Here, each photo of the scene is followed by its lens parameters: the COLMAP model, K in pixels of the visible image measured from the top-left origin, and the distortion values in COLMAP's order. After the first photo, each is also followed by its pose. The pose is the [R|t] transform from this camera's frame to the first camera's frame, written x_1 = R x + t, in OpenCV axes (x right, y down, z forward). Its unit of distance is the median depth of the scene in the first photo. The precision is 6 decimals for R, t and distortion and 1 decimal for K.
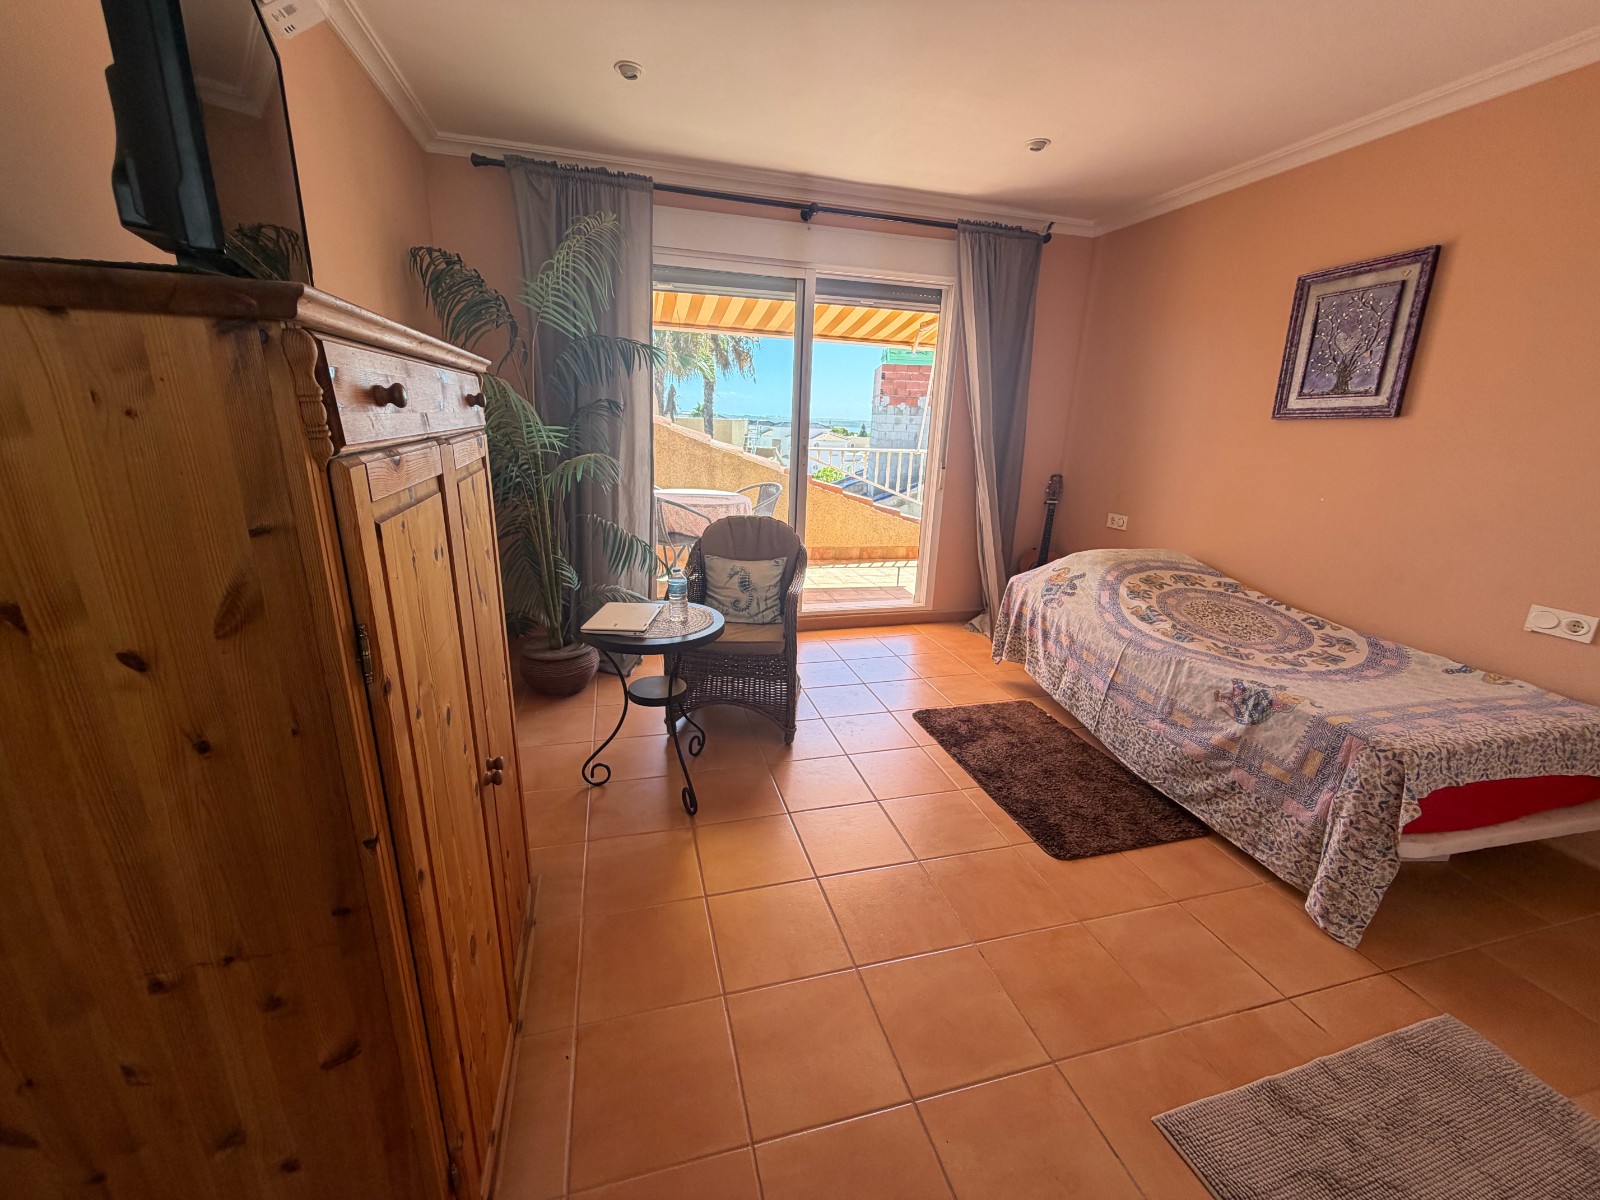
lens RADIAL K [[642.0, 0, 797.7], [0, 642.0, 597.6], [0, 0, 1]] dist [0.001313, -0.000421]
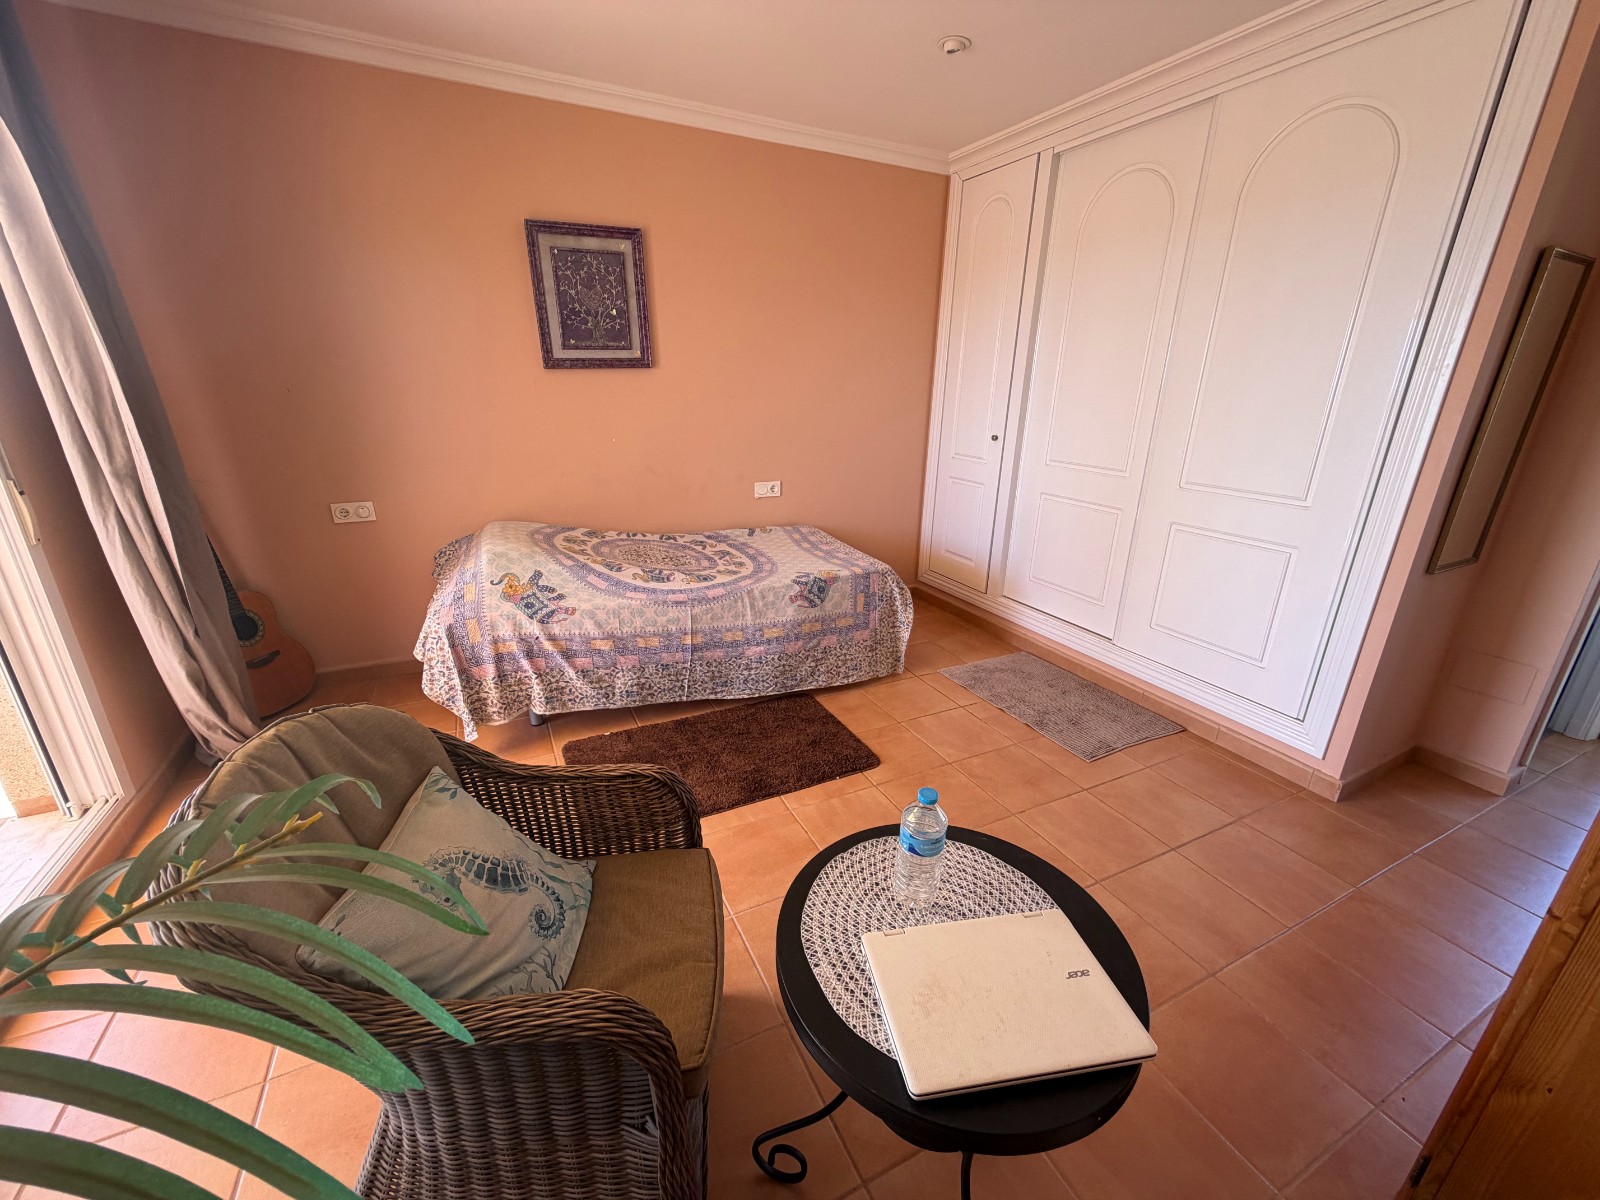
lens RADIAL K [[642.0, 0, 793.1], [0, 642.0, 601.4], [0, 0, 1]] dist [0.001313, -0.000421]
pose [[-0.156310, -0.358357, 0.920406, -0.458565], [0.253974, 0.885945, 0.388071, -0.297711], [-0.954497, 0.294419, -0.047469, 0.944695]]
